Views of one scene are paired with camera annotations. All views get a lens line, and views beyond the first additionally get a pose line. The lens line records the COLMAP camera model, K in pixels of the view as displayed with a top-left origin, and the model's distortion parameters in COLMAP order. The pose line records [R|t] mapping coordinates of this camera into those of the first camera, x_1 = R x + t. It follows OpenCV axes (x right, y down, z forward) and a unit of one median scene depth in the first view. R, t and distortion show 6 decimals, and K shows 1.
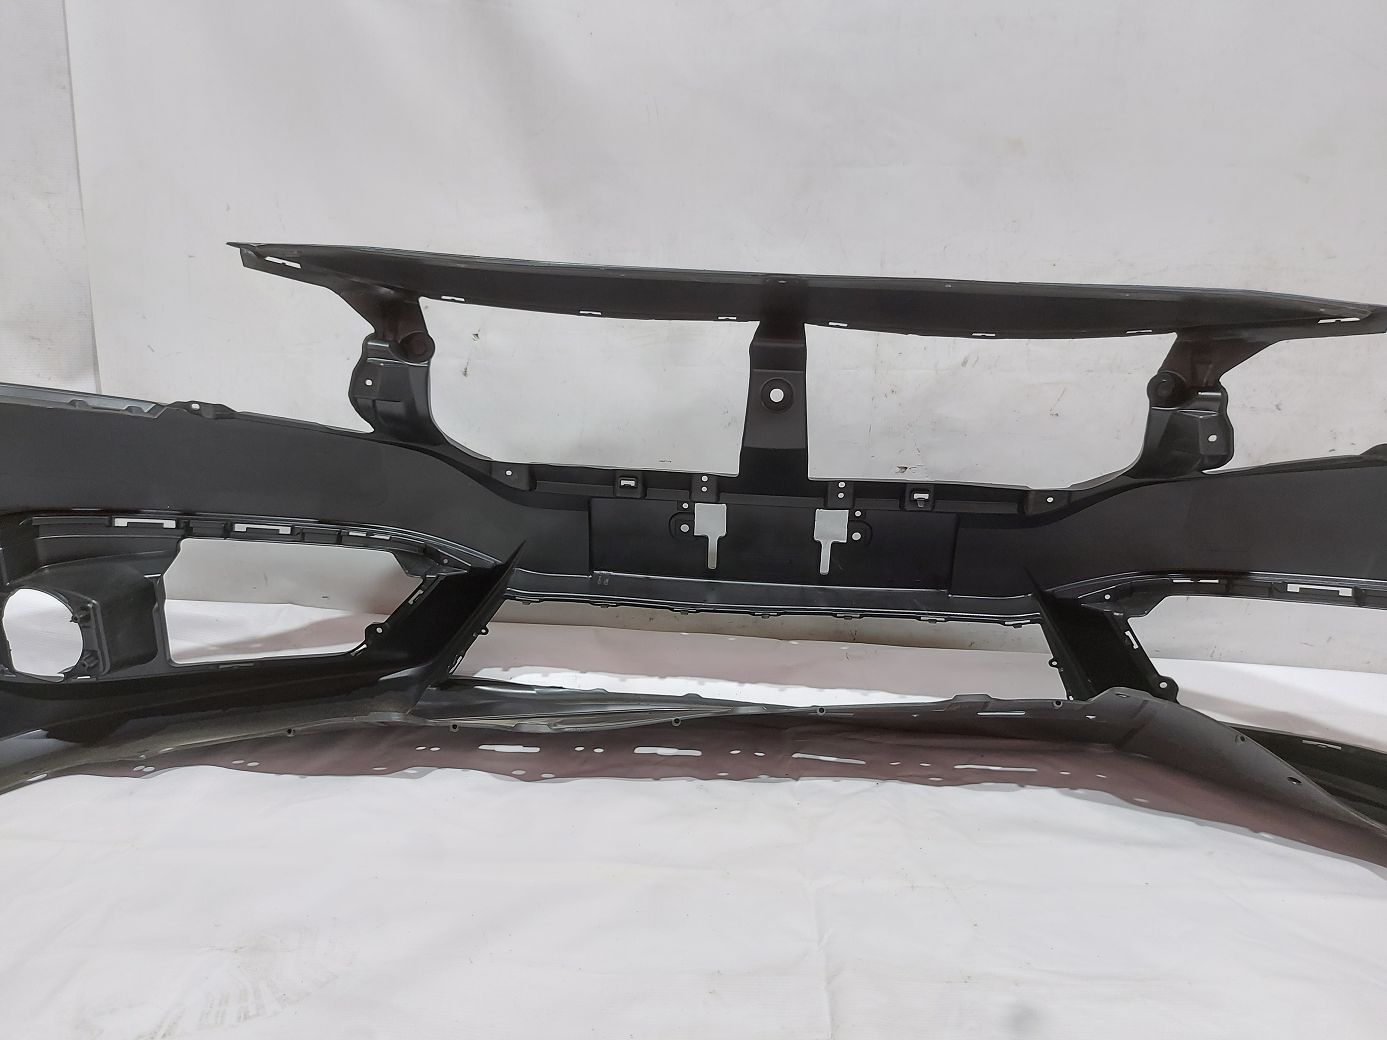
lens RADIAL K [[984.0, 0, 693.5], [0, 984.0, 520.0], [0, 0, 1]] dist [0.078120, -0.108592]
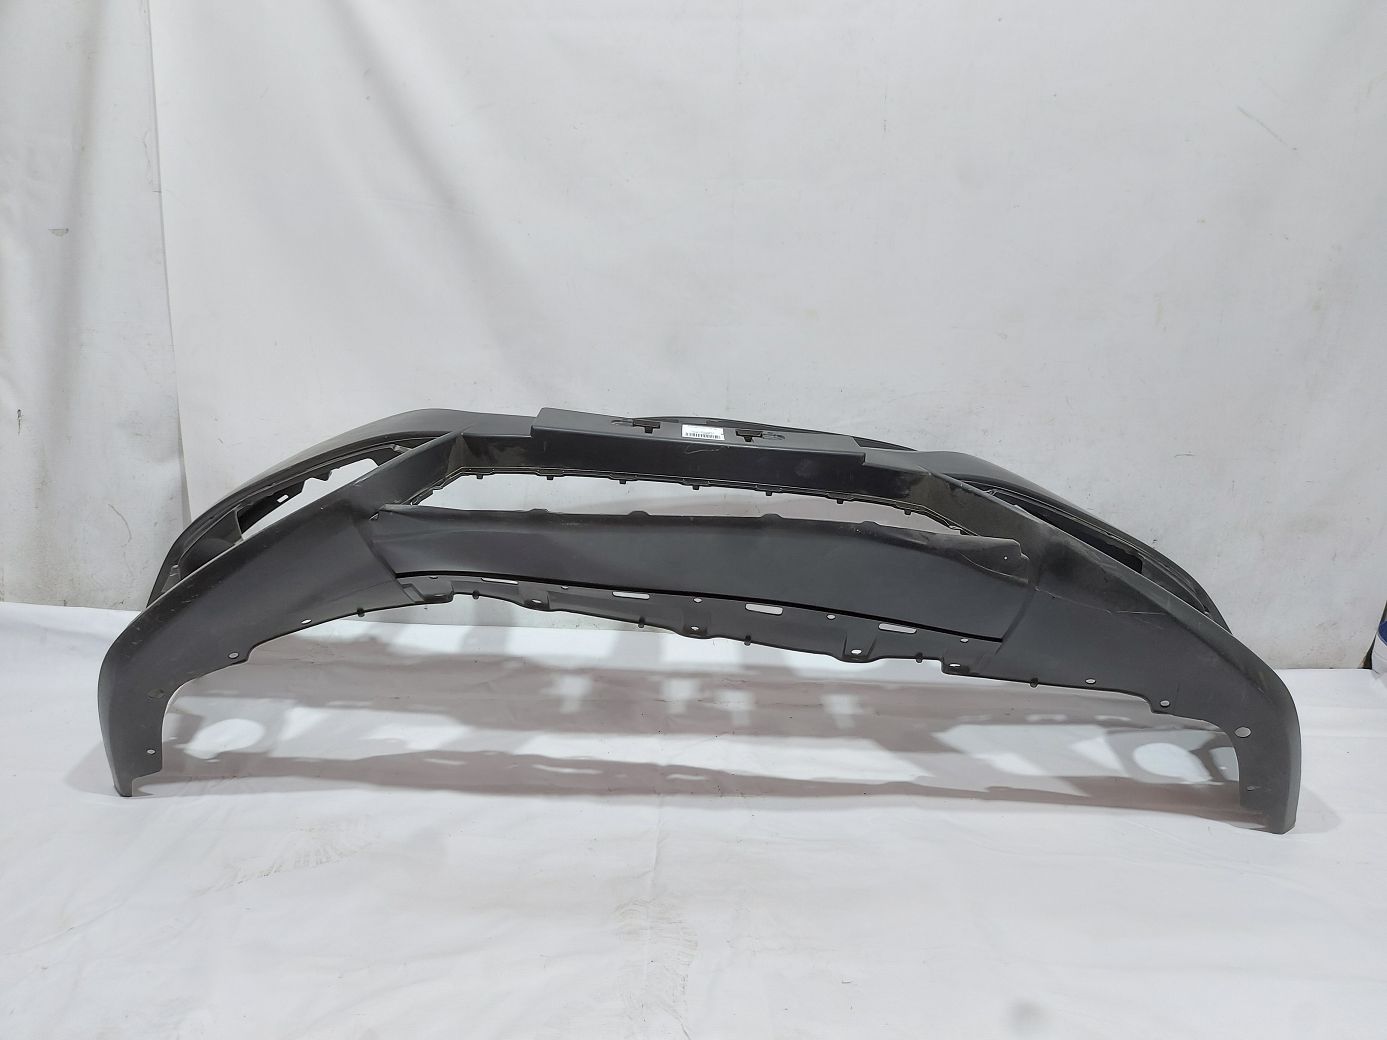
lens RADIAL K [[989.5, 0, 693.5], [0, 989.5, 520.0], [0, 0, 1]] dist [0.063865, -0.067935]
pose [[0.999684, -0.000739, 0.025113, 0.107044], [0.000416, 0.999917, 0.012880, -0.084125], [-0.025120, -0.012865, 0.999602, -0.501801]]
